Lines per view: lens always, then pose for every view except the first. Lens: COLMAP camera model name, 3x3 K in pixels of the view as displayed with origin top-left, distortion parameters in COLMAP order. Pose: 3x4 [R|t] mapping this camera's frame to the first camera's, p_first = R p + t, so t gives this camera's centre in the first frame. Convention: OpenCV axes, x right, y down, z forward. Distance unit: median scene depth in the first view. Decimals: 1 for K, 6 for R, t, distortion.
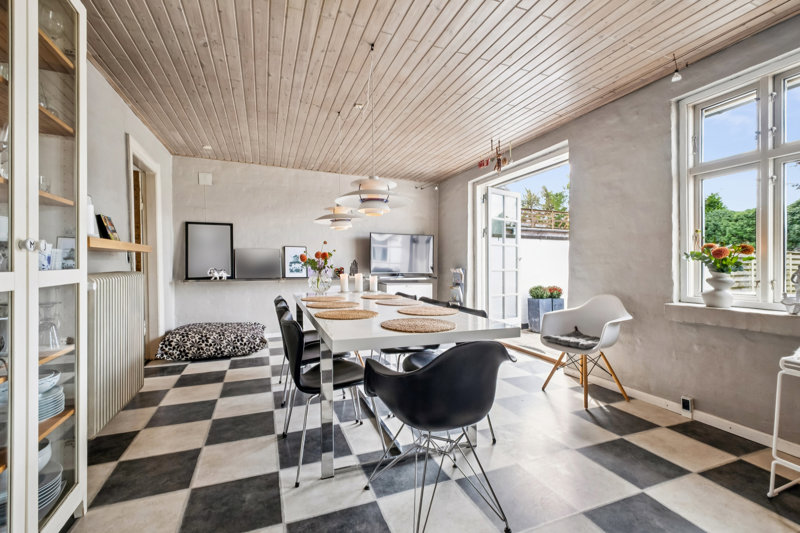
lens RADIAL K [[351.1, 0, 401.7], [0, 351.1, 280.5], [0, 0, 1]] dist [0.001957, -0.000825]
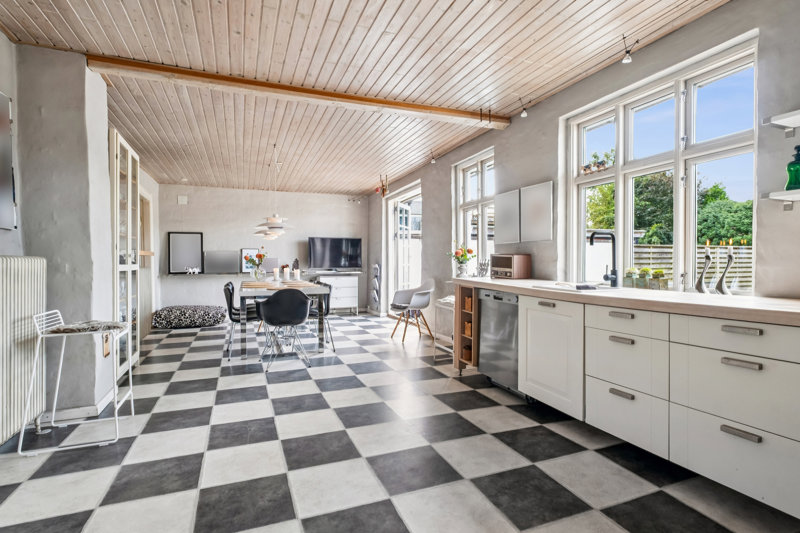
lens RADIAL K [[405.3, 0, 399.3], [0, 405.3, 273.2], [0, 0, 1]] dist [-0.003140, 0.000350]
pose [[0.999935, -0.010892, -0.003350, 0.290139], [0.010828, 0.999768, -0.018646, 0.032072], [0.003553, 0.018609, 0.999821, -0.573577]]
